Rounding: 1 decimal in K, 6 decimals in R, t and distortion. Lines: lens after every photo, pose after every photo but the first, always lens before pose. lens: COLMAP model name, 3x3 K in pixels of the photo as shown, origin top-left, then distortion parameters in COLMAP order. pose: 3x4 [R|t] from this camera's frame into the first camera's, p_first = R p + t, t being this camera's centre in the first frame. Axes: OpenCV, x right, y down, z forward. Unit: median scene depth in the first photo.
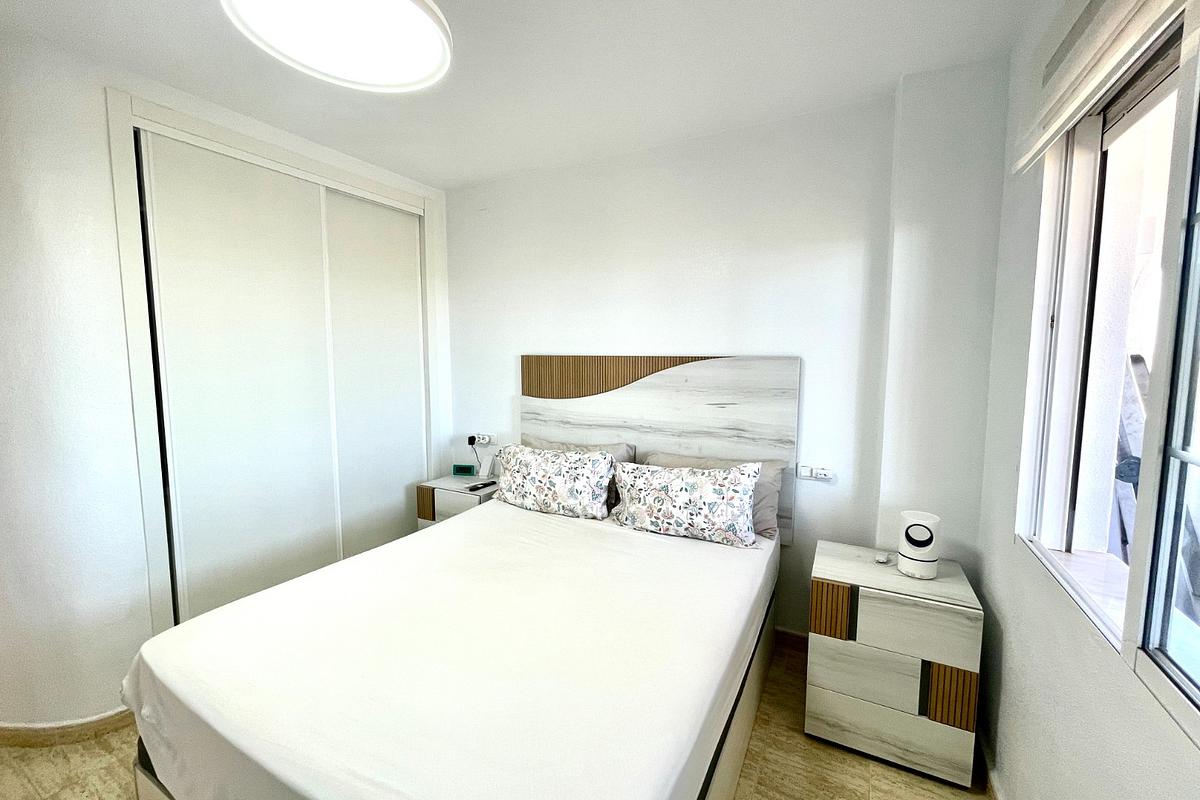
lens RADIAL K [[481.6, 0, 588.0], [0, 481.6, 398.1], [0, 0, 1]] dist [0.003931, 0.000530]
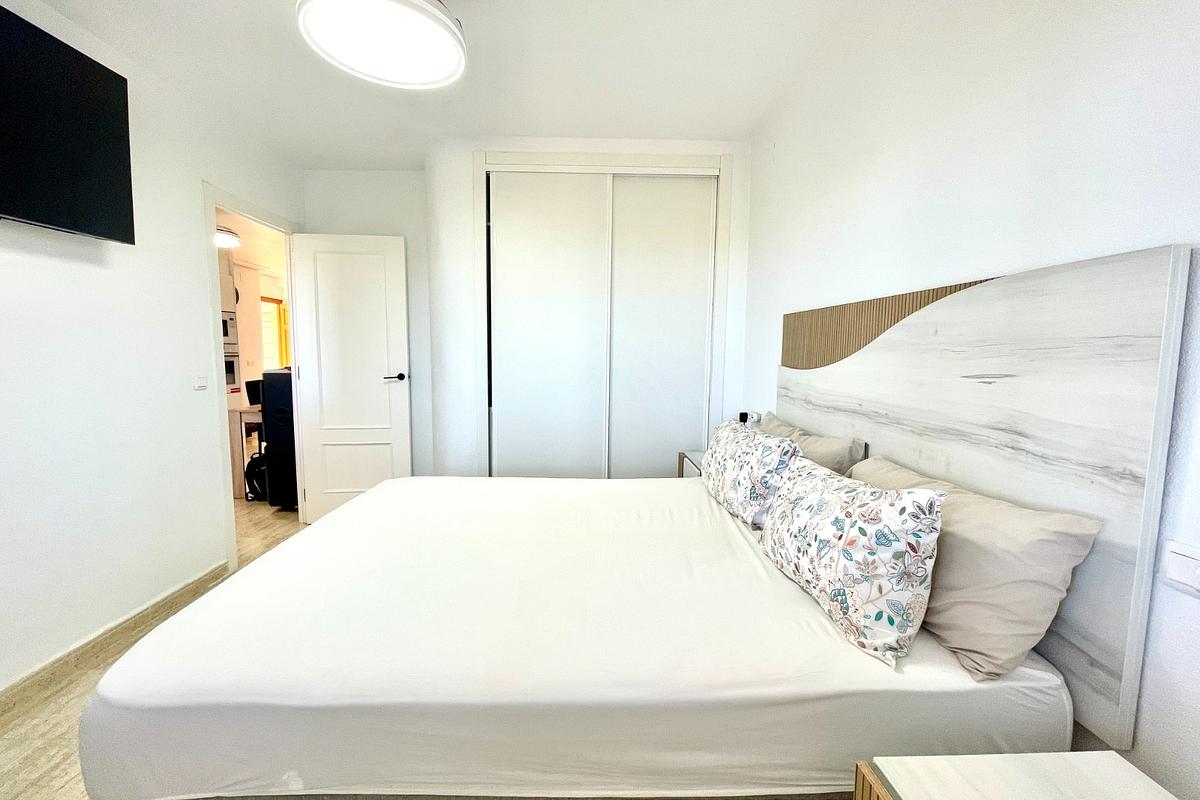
lens RADIAL K [[481.6, 0, 598.4], [0, 481.6, 398.4], [0, 0, 1]] dist [0.003931, 0.000530]
pose [[0.505856, 0.088271, -0.858090, 0.502115], [-0.092637, 0.994557, 0.047699, 0.048113], [0.857629, 0.055362, 0.511280, 0.426526]]
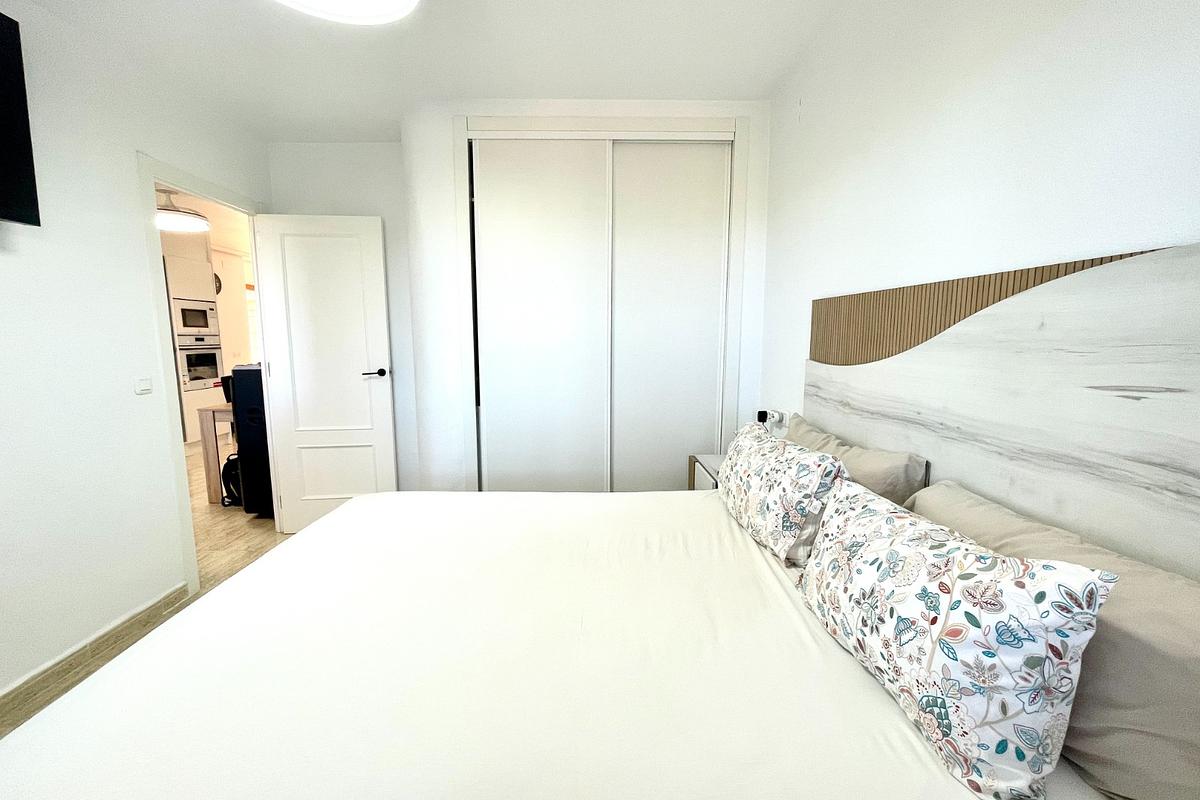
lens RADIAL K [[481.6, 0, 596.9], [0, 481.6, 397.5], [0, 0, 1]] dist [0.003931, 0.000530]
pose [[0.499221, 0.110182, -0.859441, 0.388934], [-0.082309, 0.993427, 0.079549, 0.022923], [0.862556, 0.031027, 0.505009, 0.497579]]
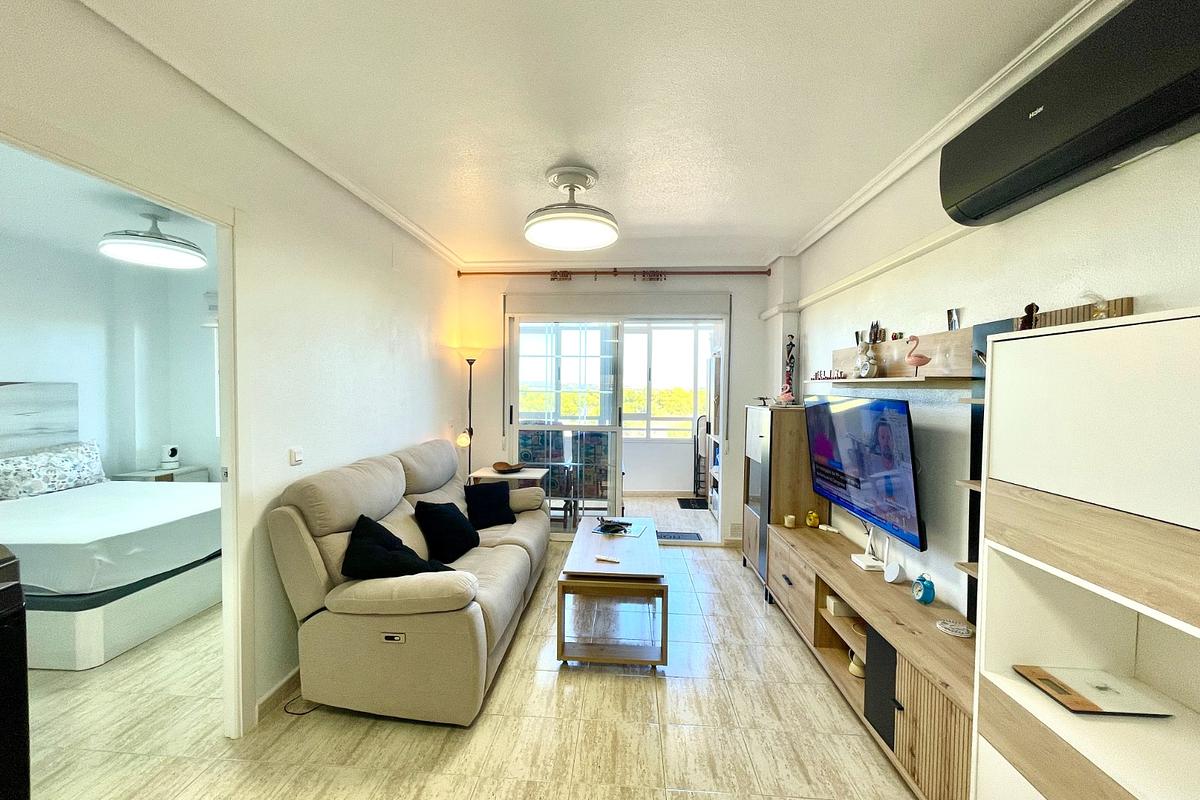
lens RADIAL K [[481.6, 0, 596.8], [0, 481.6, 394.9], [0, 0, 1]] dist [0.003931, 0.000530]
pose [[-0.435448, -0.014785, 0.900092, -1.920517], [0.080661, 0.995203, 0.055369, 0.014172], [-0.896593, 0.096713, -0.432167, 0.036250]]
